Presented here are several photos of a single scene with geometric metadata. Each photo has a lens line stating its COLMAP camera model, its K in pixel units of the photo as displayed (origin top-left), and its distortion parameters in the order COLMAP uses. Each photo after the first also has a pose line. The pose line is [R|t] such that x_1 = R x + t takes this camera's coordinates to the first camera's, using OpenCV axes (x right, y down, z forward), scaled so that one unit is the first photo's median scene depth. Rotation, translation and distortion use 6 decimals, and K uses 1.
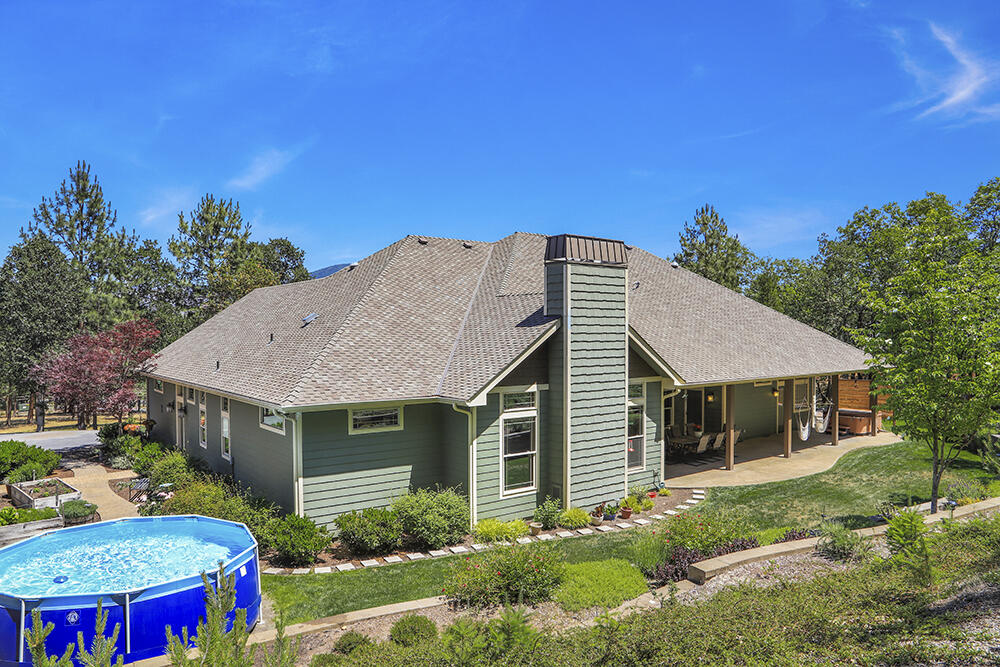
lens RADIAL K [[698.6, 0, 500.0], [0, 698.6, 333.5], [0, 0, 1]] dist [-0.113538, 0.088582]
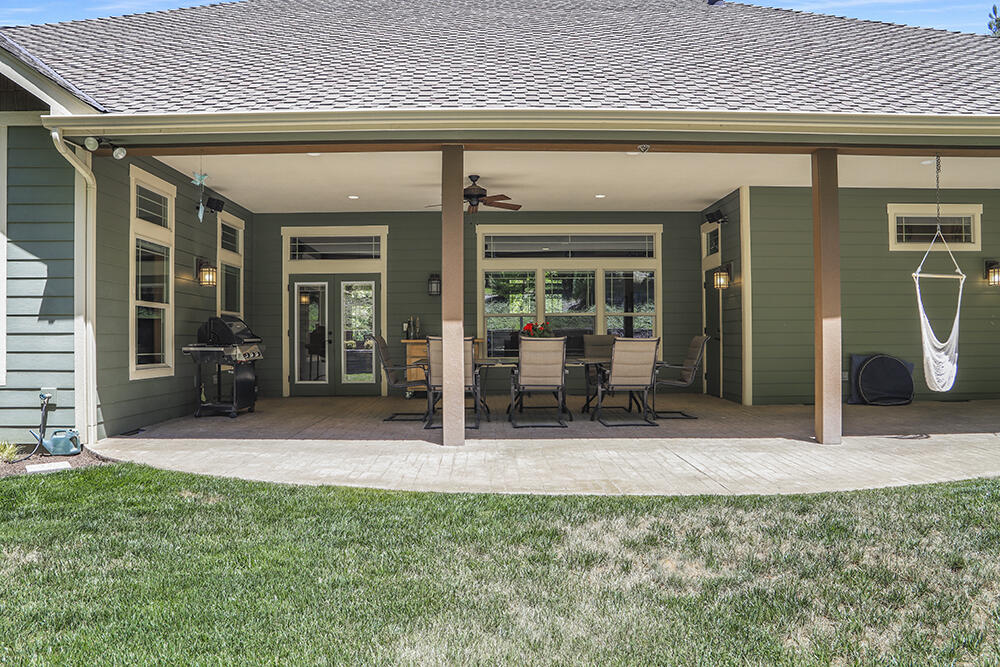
lens RADIAL K [[698.6, 0, 500.0], [0, 698.6, 333.5], [0, 0, 1]] dist [-0.113538, 0.088582]
pose [[0.786216, -0.005147, -0.617931, 0.658206], [-0.001082, 0.999952, -0.009707, 0.190124], [0.617951, 0.008300, 0.786173, 0.963667]]
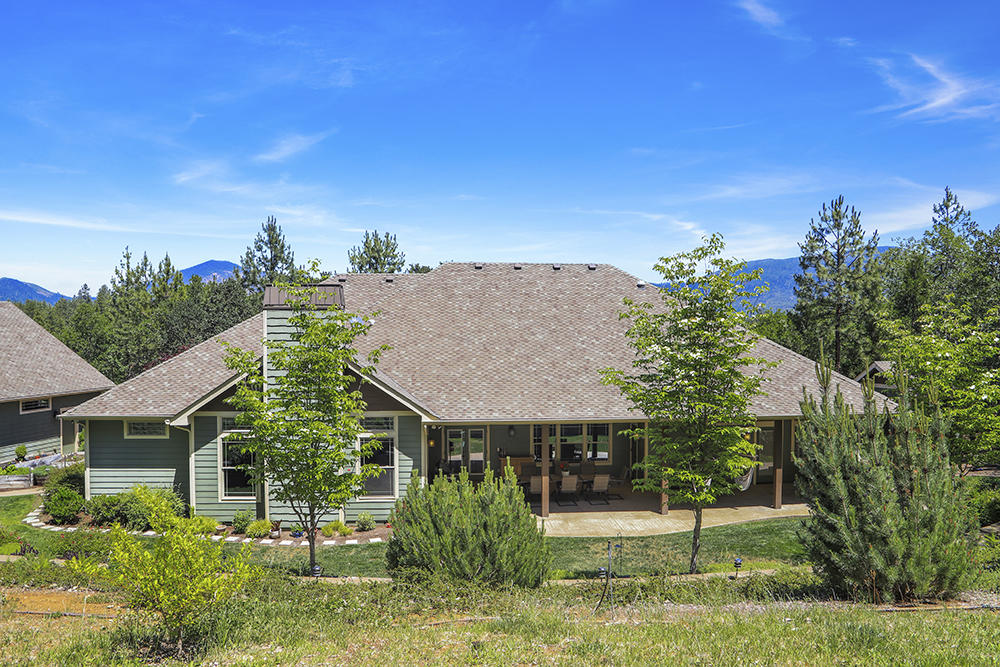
lens RADIAL K [[698.6, 0, 500.0], [0, 698.6, 333.5], [0, 0, 1]] dist [-0.113538, 0.088582]
pose [[0.825836, 0.003930, -0.563896, 0.993885], [-0.002225, 0.999991, 0.003710, -0.060851], [0.563906, -0.001809, 0.825837, 0.252555]]
